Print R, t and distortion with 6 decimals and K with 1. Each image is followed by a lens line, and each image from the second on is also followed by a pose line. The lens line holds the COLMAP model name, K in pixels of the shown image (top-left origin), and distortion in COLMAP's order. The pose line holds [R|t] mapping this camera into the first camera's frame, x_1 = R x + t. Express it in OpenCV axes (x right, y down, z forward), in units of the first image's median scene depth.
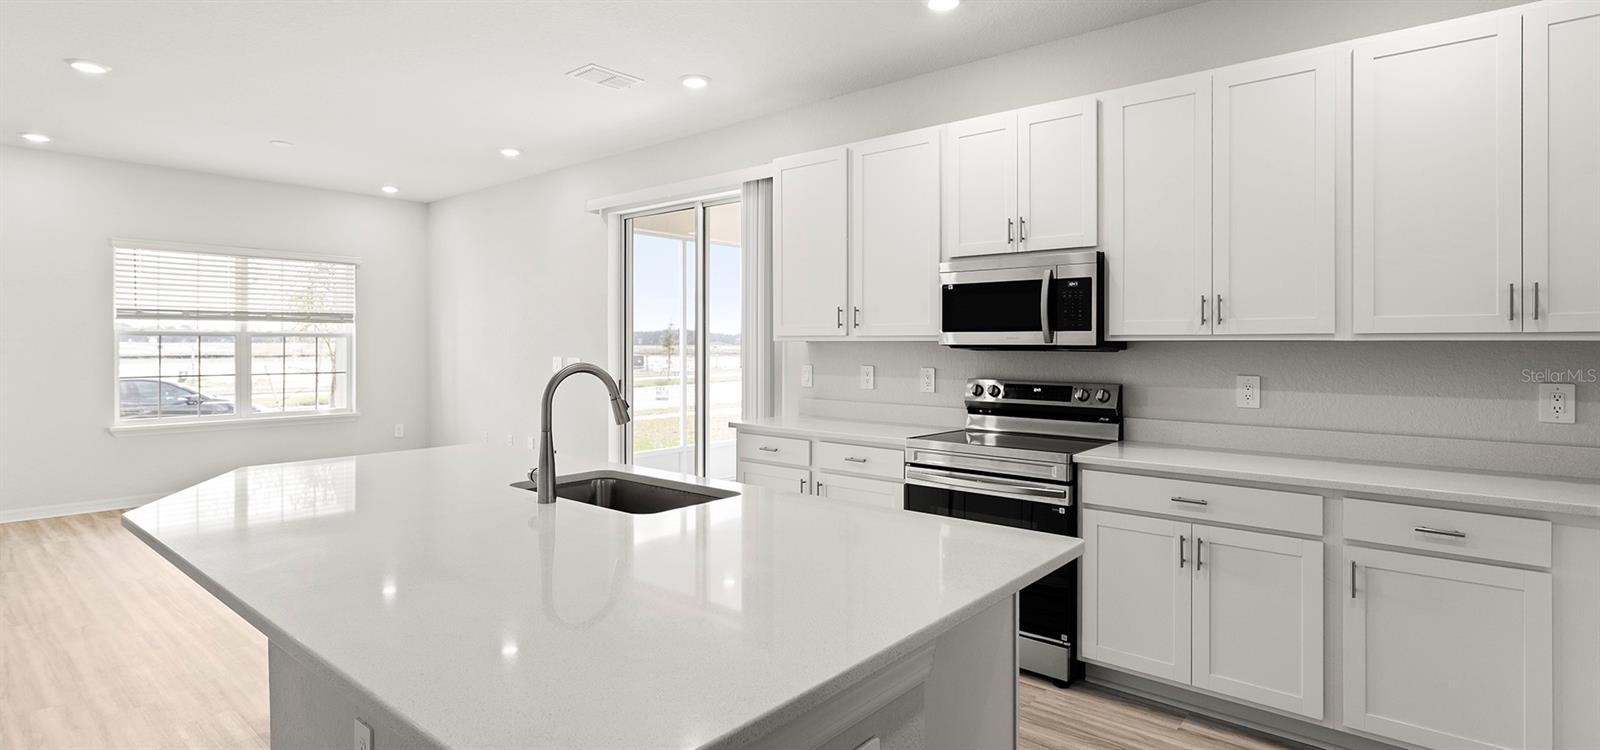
lens RADIAL K [[768.2, 0, 800.1], [0, 768.2, 350.3], [0, 0, 1]] dist [-0.015219, 0.000831]
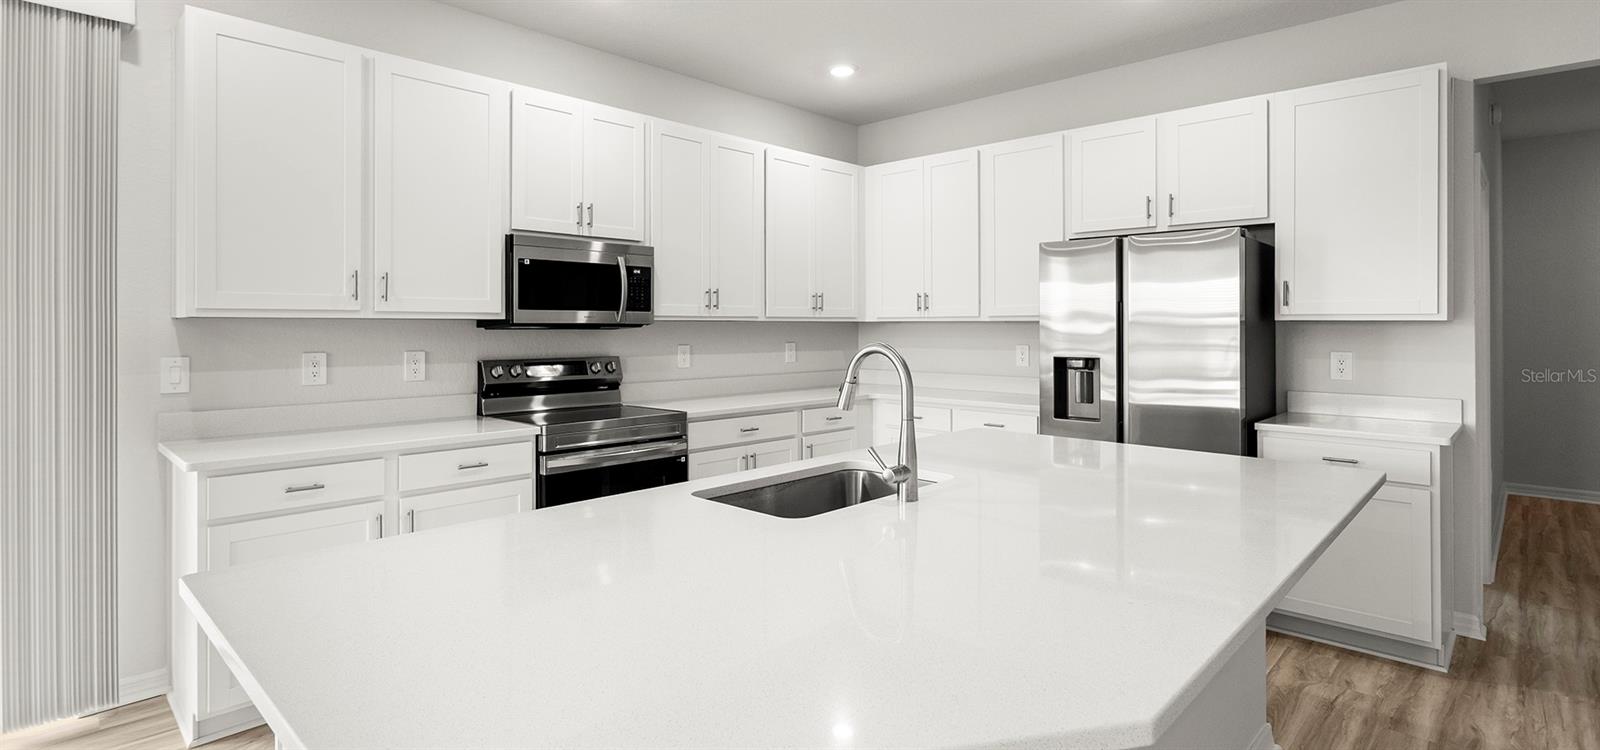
lens RADIAL K [[768.2, 0, 802.4], [0, 768.2, 323.1], [0, 0, 1]] dist [-0.015219, 0.000831]
pose [[0.049796, -0.001409, 0.998758, -0.442674], [0.004773, 0.999988, 0.001173, -0.004366], [-0.998748, 0.004709, 0.049803, 0.380709]]
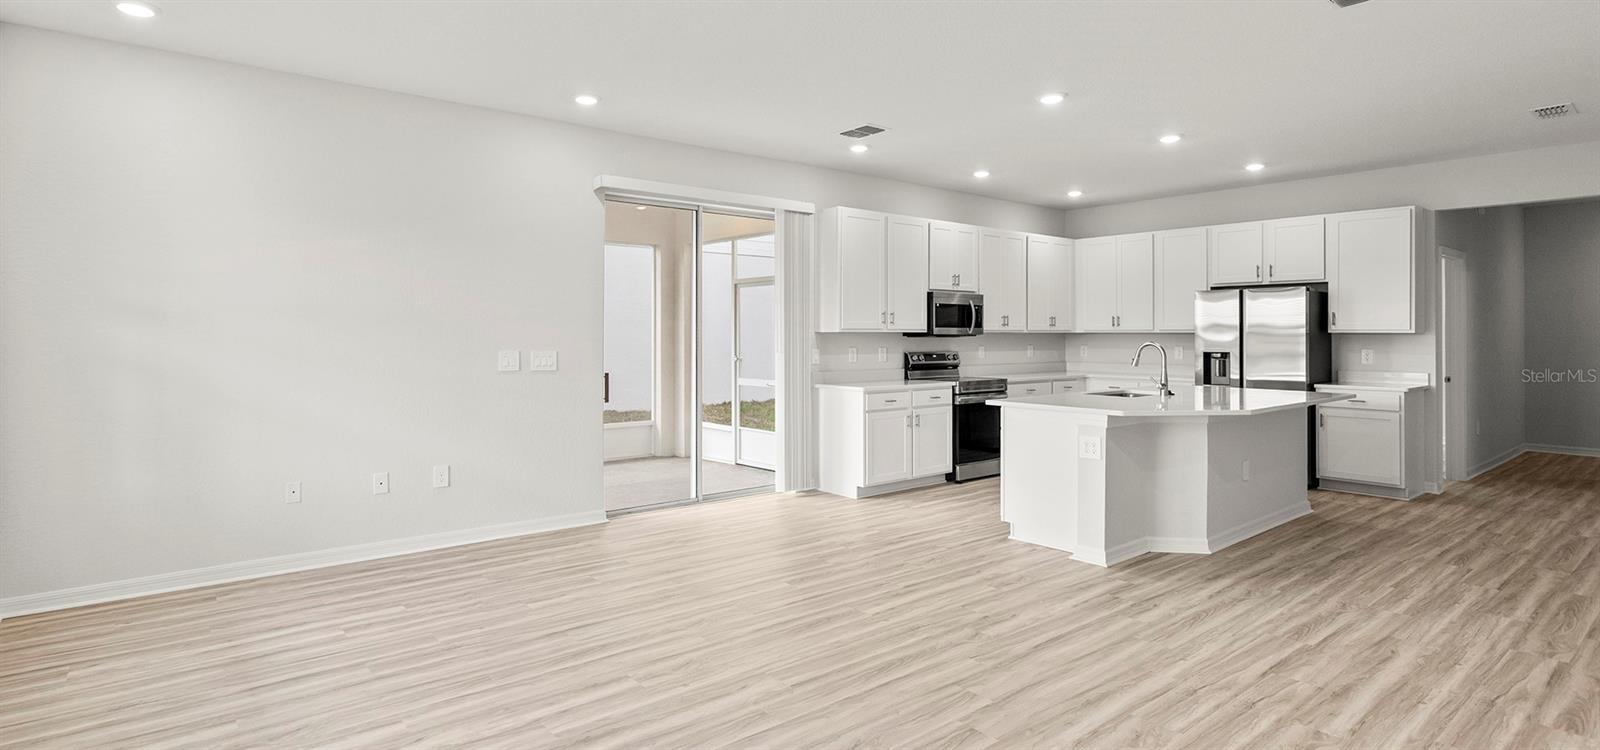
lens RADIAL K [[768.2, 0, 780.7], [0, 768.2, 332.0], [0, 0, 1]] dist [-0.015219, 0.000831]
pose [[0.198424, -0.000777, 0.980116, -1.106700], [0.005363, 0.999986, -0.000293, -0.008979], [-0.980102, 0.005315, 0.198425, 0.617458]]
